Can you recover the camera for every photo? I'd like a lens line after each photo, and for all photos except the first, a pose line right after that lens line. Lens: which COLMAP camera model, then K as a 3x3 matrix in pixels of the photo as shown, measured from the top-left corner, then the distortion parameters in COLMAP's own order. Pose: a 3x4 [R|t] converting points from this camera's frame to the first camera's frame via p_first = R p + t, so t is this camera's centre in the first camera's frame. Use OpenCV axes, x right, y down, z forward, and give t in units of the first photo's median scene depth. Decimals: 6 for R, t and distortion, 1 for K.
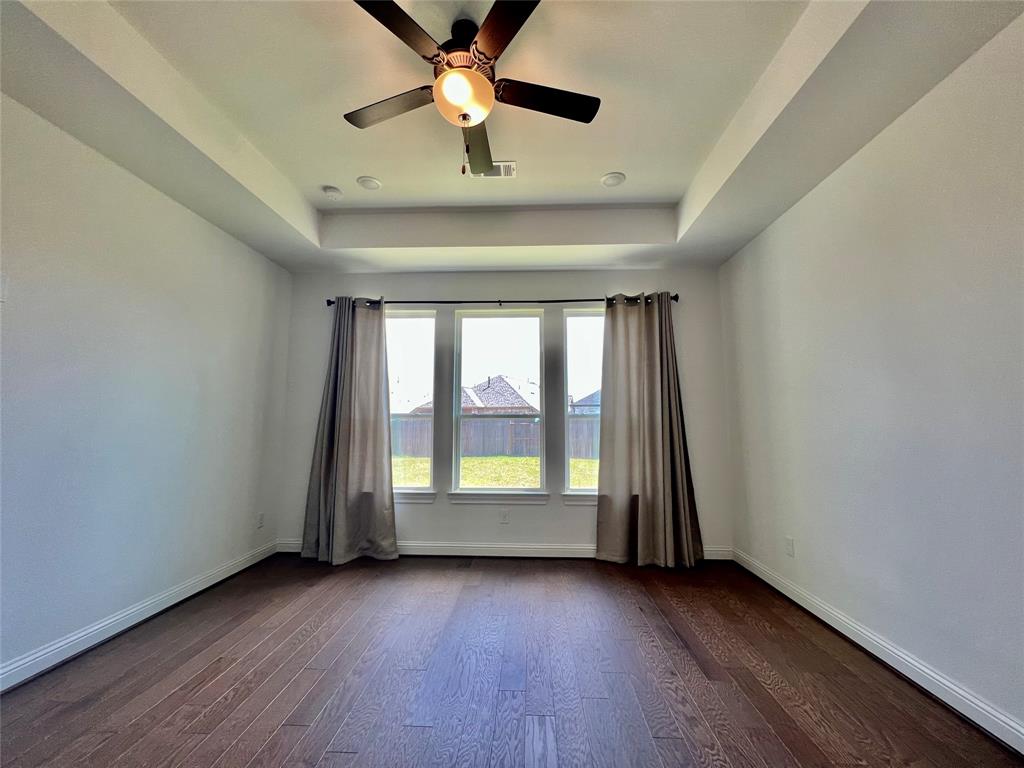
lens RADIAL K [[413.1, 0, 507.0], [0, 413.1, 383.8], [0, 0, 1]] dist [-0.002926, 0.000574]
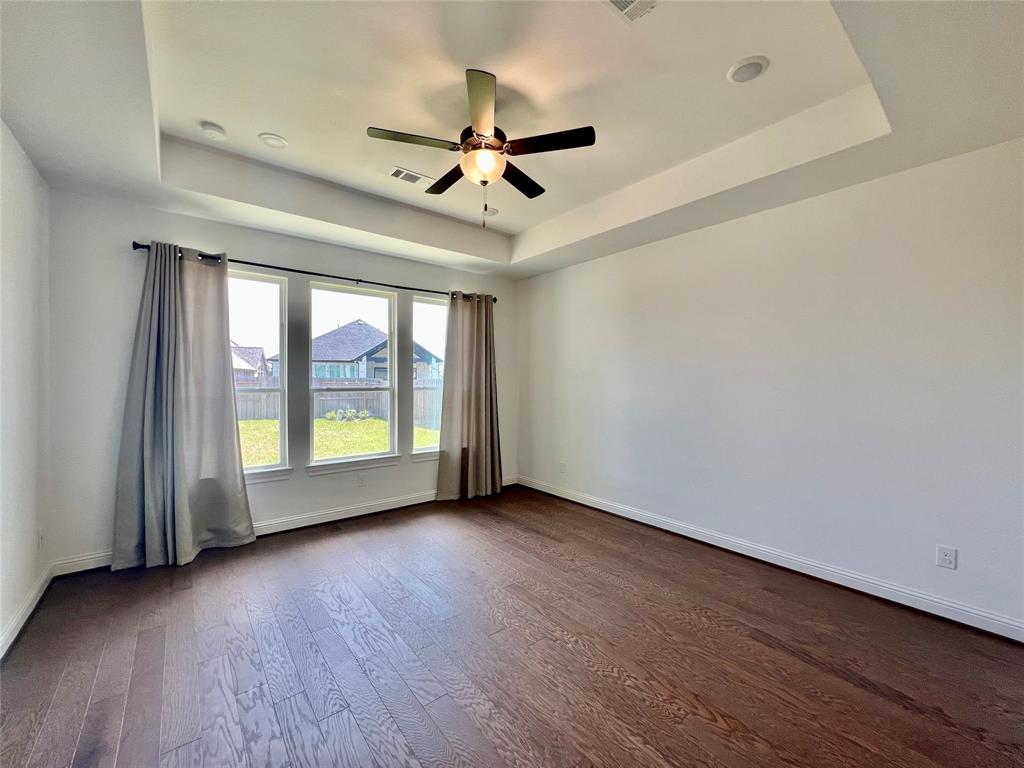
lens RADIAL K [[416.8, 0, 509.6], [0, 416.8, 380.8], [0, 0, 1]] dist [0.000416, 0.000336]
pose [[0.749957, -0.001963, 0.661484, -0.455284], [-0.062183, 0.995358, 0.073454, -0.049604], [-0.658558, -0.096220, 0.746353, -0.065682]]
